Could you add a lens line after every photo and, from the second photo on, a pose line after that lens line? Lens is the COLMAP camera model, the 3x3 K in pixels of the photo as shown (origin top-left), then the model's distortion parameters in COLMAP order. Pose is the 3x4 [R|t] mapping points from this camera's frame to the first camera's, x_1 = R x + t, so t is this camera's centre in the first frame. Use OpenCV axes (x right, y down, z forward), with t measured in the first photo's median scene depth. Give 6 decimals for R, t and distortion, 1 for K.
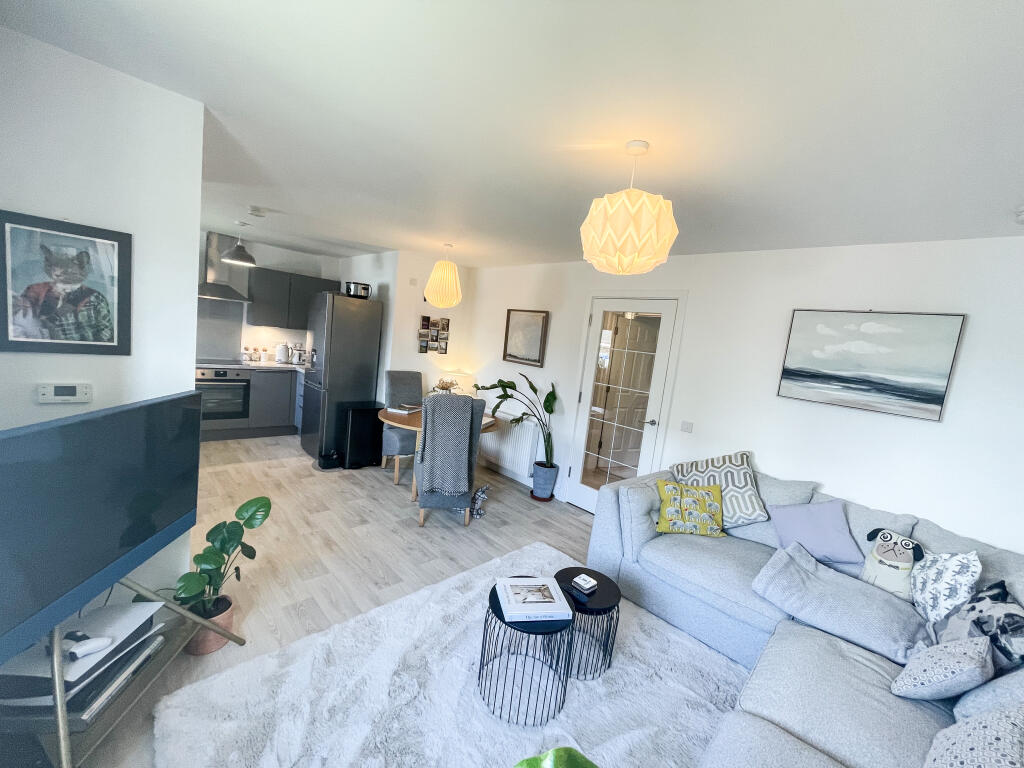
lens RADIAL K [[413.6, 0, 513.8], [0, 413.6, 389.3], [0, 0, 1]] dist [-0.001399, -0.000787]
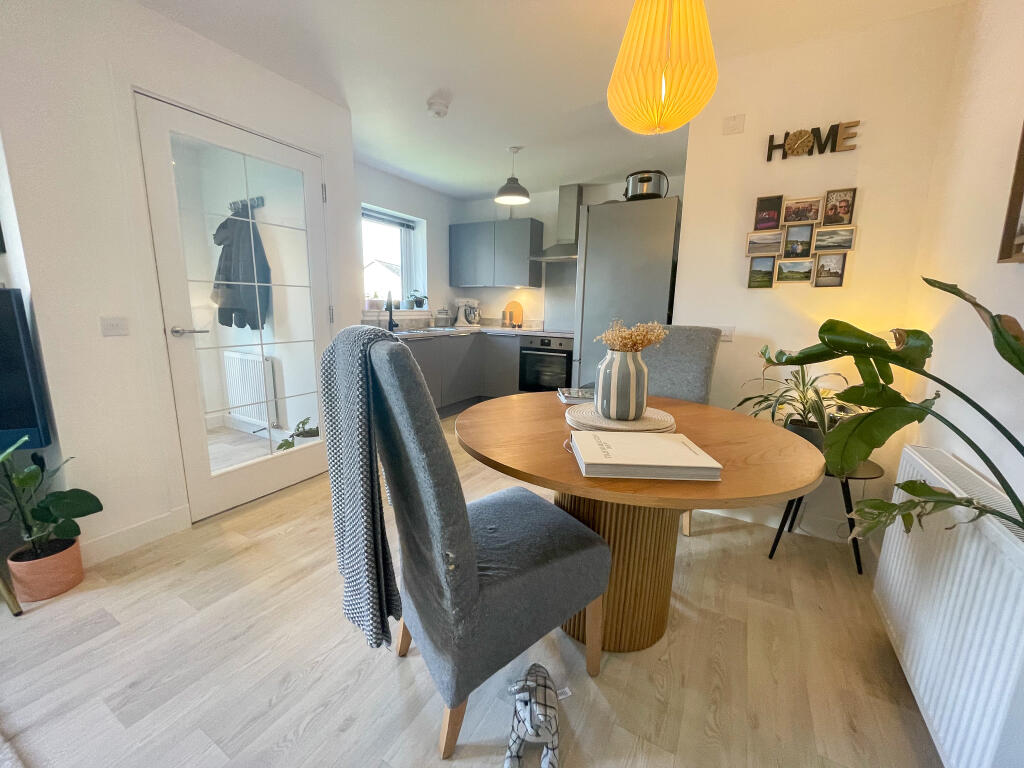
lens RADIAL K [[413.6, 0, 509.9], [0, 413.6, 386.2], [0, 0, 1]] dist [-0.001399, -0.000787]
pose [[0.281410, 0.078099, -0.956404, 0.123777], [-0.103744, 0.993317, 0.050588, 0.017563], [0.953963, 0.084985, 0.287632, 0.643272]]
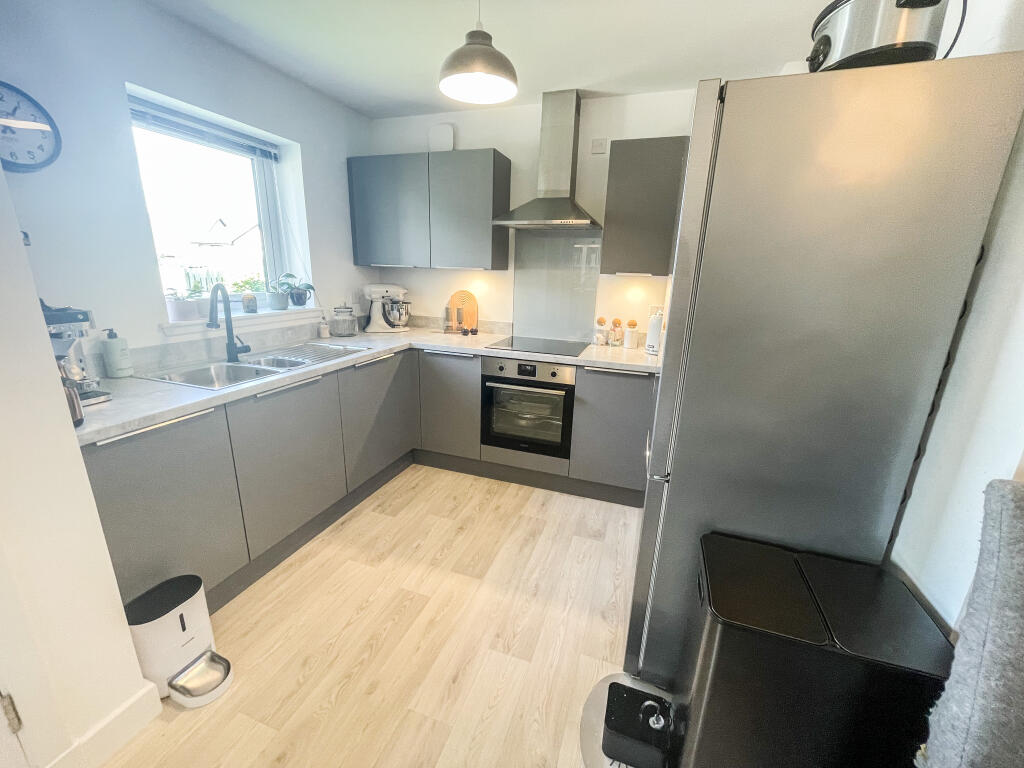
lens RADIAL K [[413.6, 0, 509.6], [0, 413.6, 384.9], [0, 0, 1]] dist [-0.001399, -0.000787]
pose [[0.444505, 0.144031, -0.884121, -0.238428], [-0.085626, 0.989301, 0.118116, -0.075241], [0.891675, 0.023200, 0.452082, 0.705554]]
